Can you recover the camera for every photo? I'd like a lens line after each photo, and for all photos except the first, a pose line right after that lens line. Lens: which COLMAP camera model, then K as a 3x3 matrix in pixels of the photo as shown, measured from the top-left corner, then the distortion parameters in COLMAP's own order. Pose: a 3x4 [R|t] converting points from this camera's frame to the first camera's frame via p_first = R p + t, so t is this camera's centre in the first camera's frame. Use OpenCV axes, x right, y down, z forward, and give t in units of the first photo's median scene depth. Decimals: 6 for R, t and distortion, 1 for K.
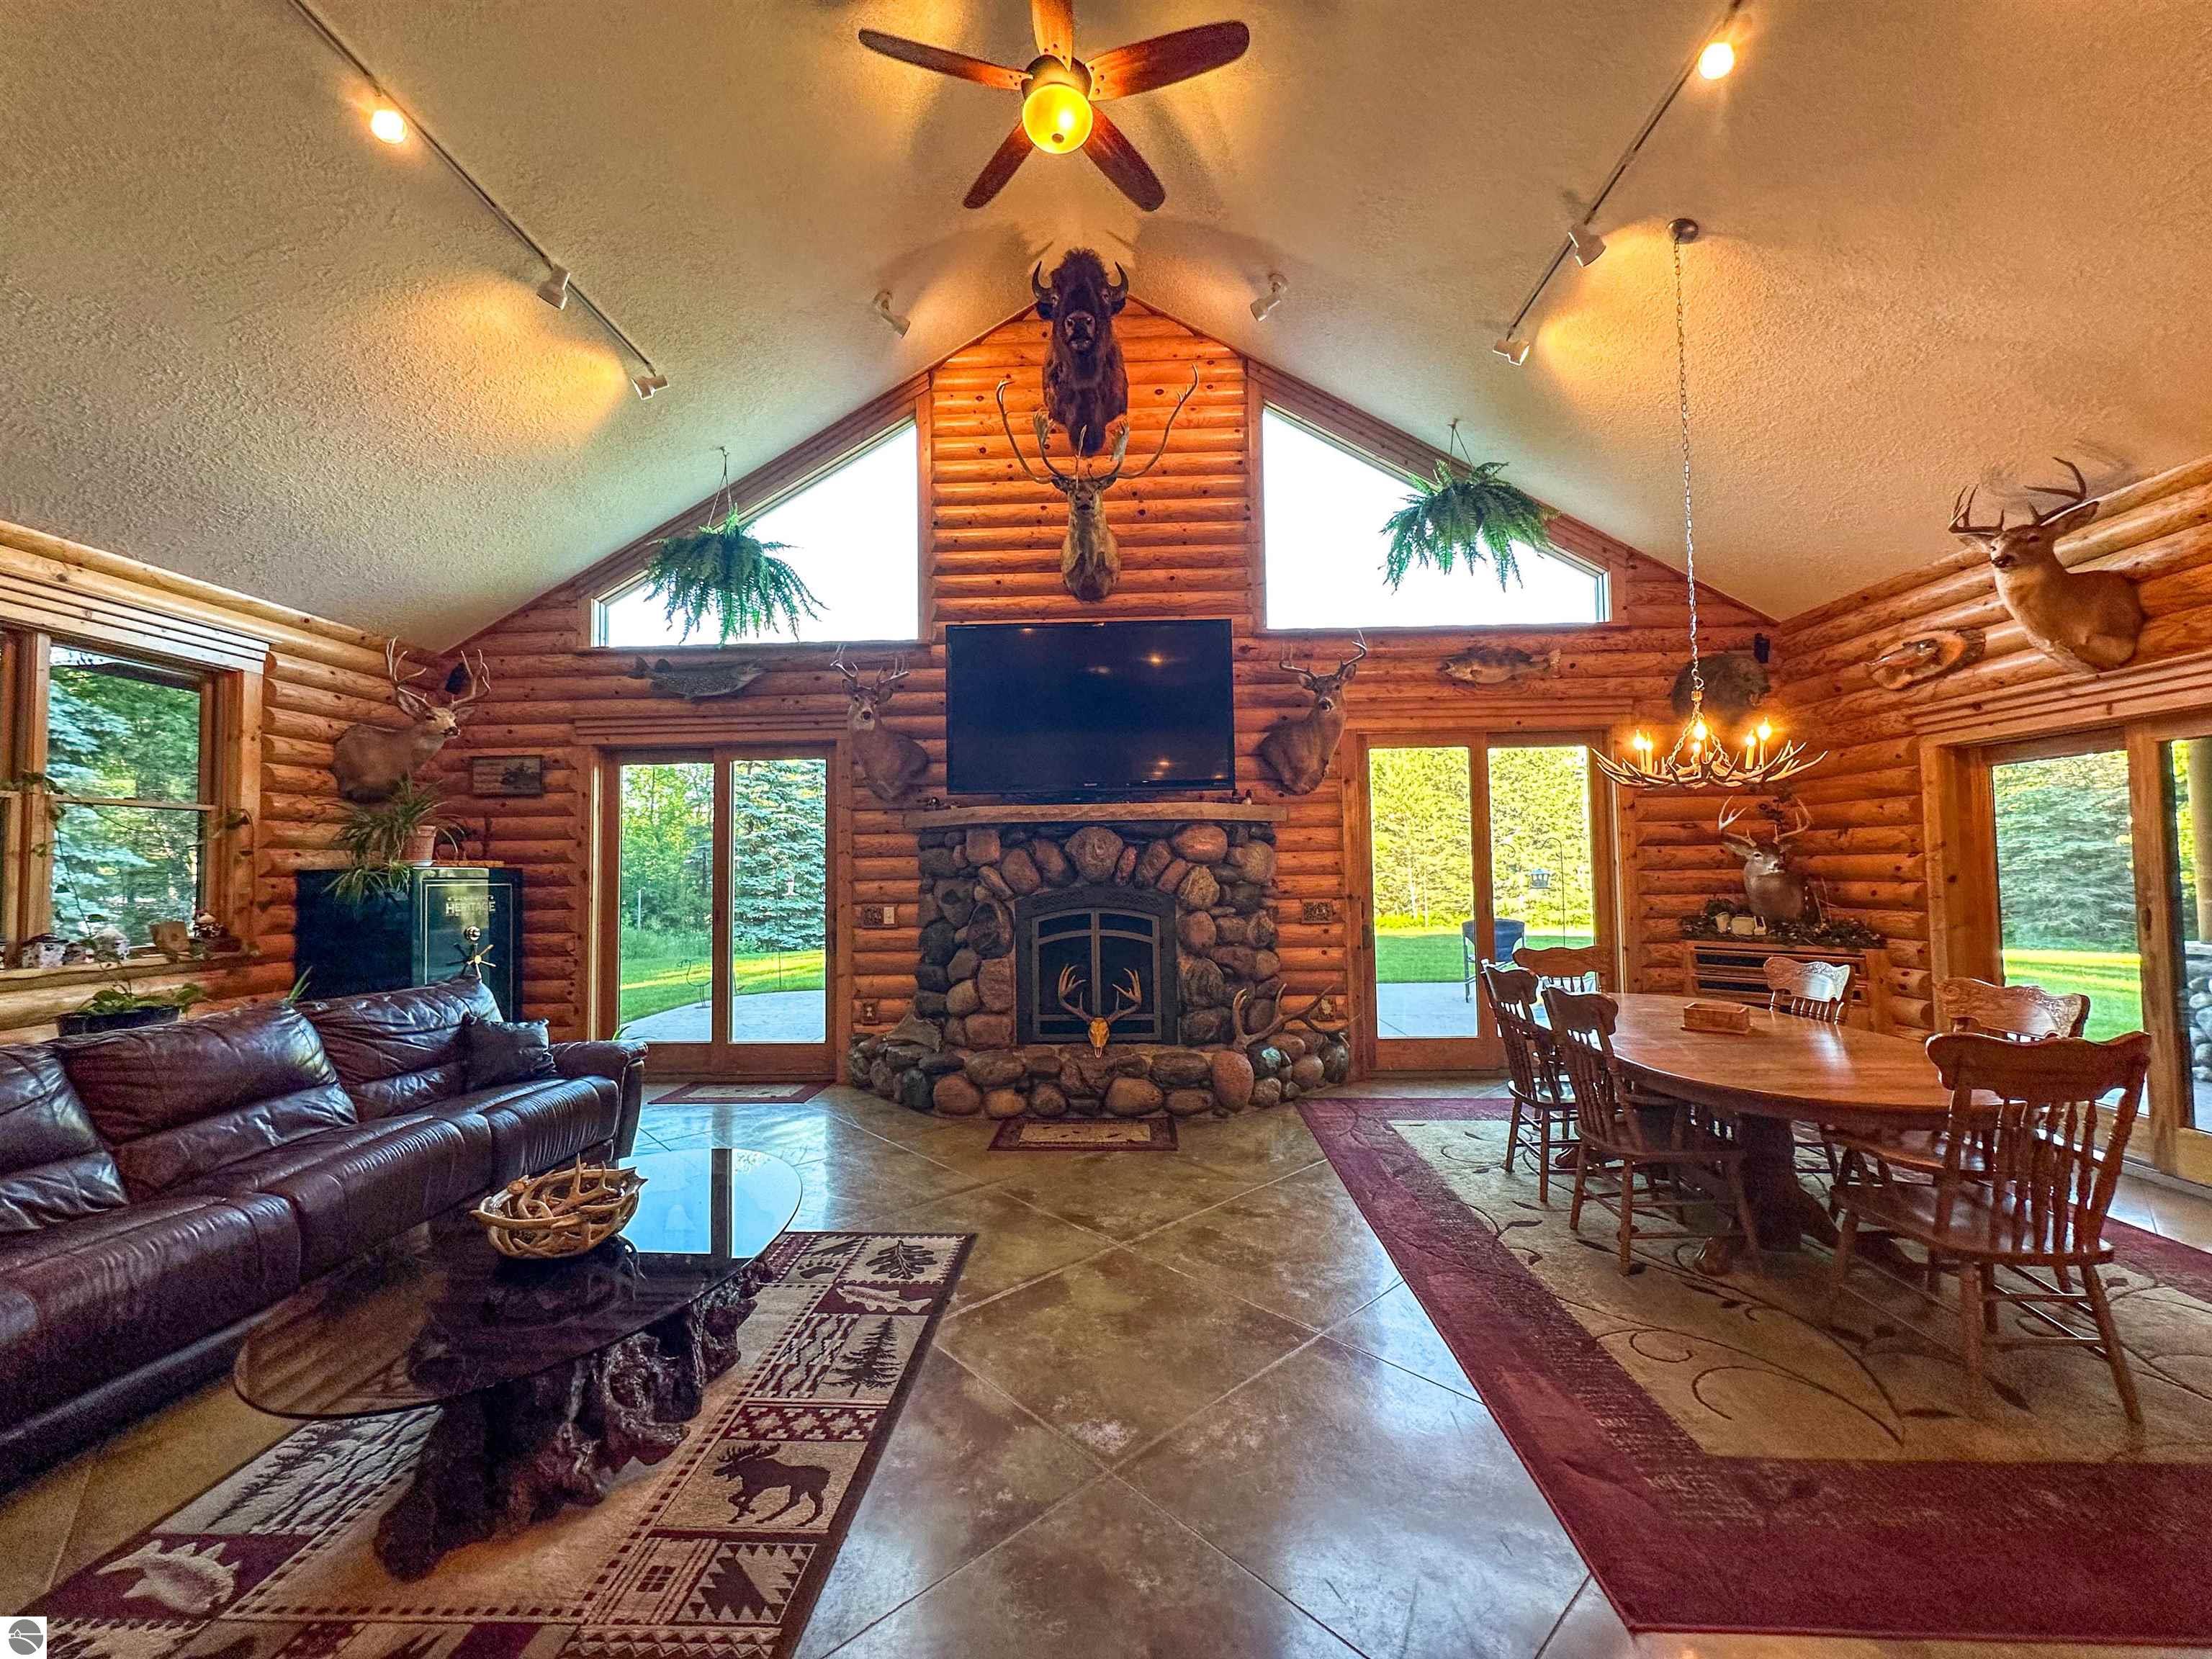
lens RADIAL K [[878.2, 0, 1107.4], [0, 878.2, 831.2], [0, 0, 1]] dist [-0.002378, 0.000771]
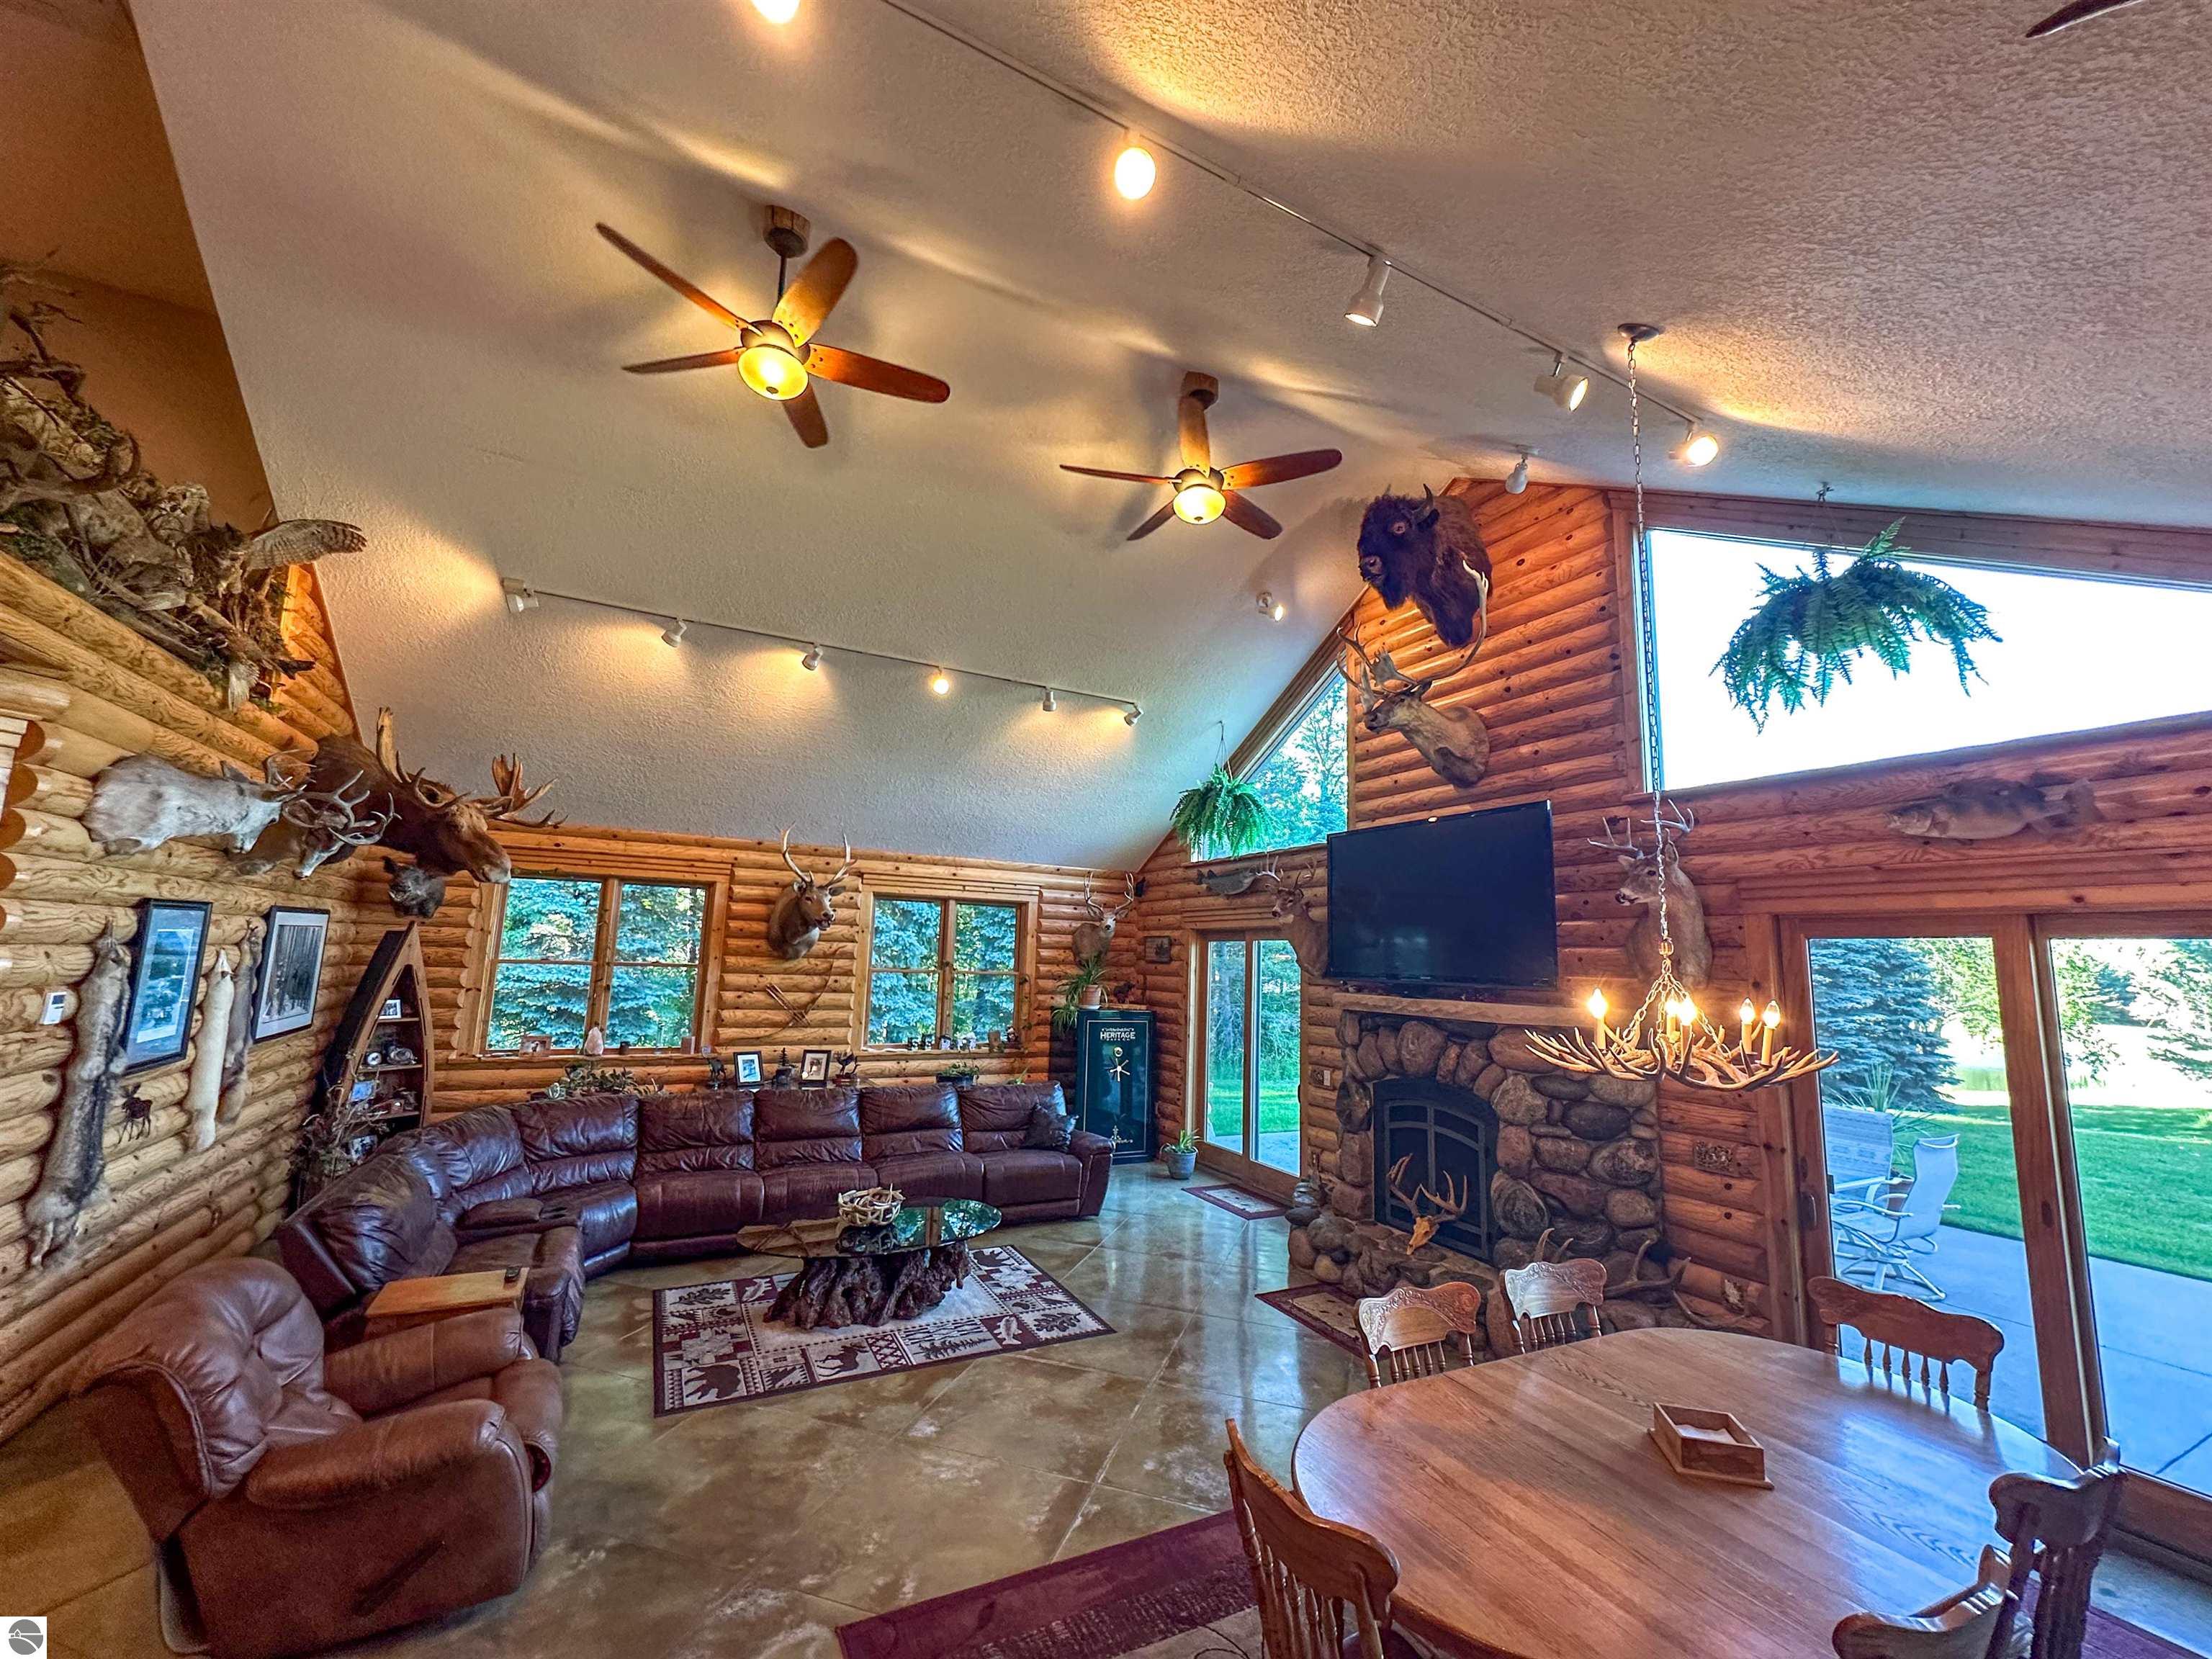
lens RADIAL K [[878.2, 0, 1108.8], [0, 878.2, 833.5], [0, 0, 1]] dist [-0.002378, 0.000771]
pose [[0.494169, -0.091087, -0.864581, 0.697381], [-0.001055, 0.994432, -0.105370, -0.111866], [0.869365, 0.052983, 0.491322, 0.164582]]
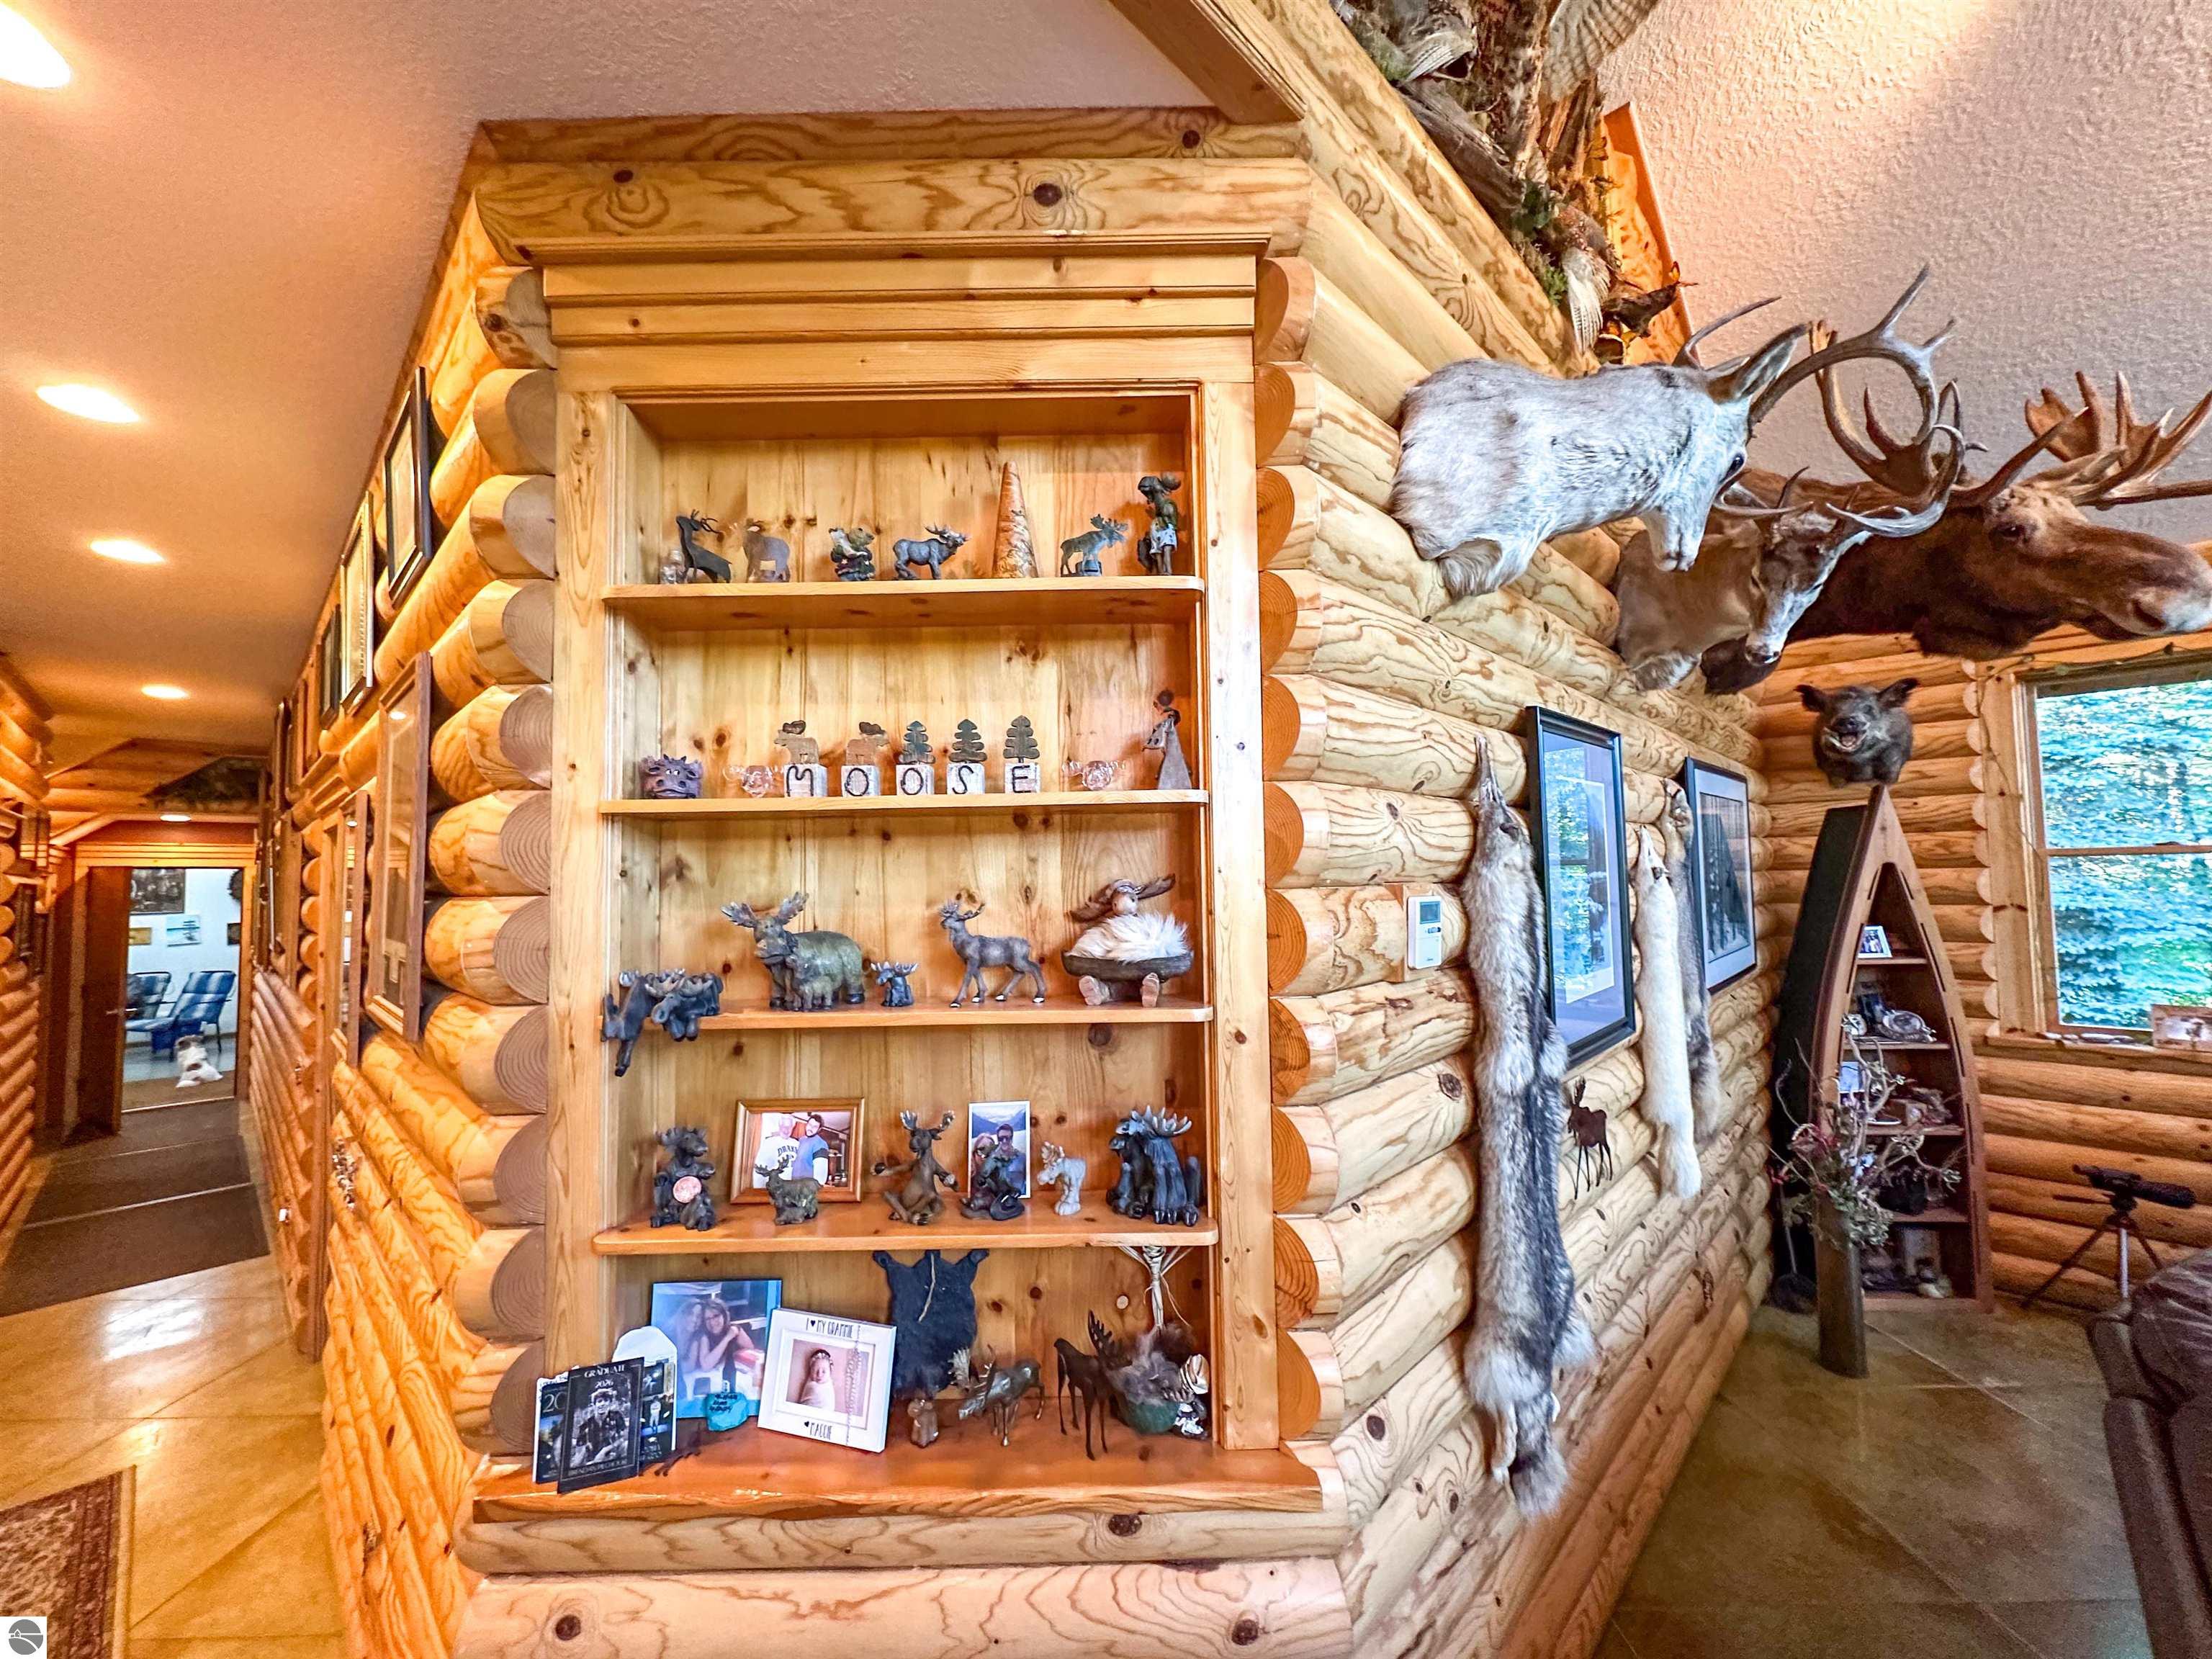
lens RADIAL K [[878.2, 0, 1110.3], [0, 878.2, 827.6], [0, 0, 1]] dist [-0.002378, 0.000771]
pose [[-0.673176, -0.014448, -0.739341, 0.070414], [0.063153, 0.995033, -0.076946, -0.072306], [0.736781, -0.098490, -0.668920, -0.052244]]
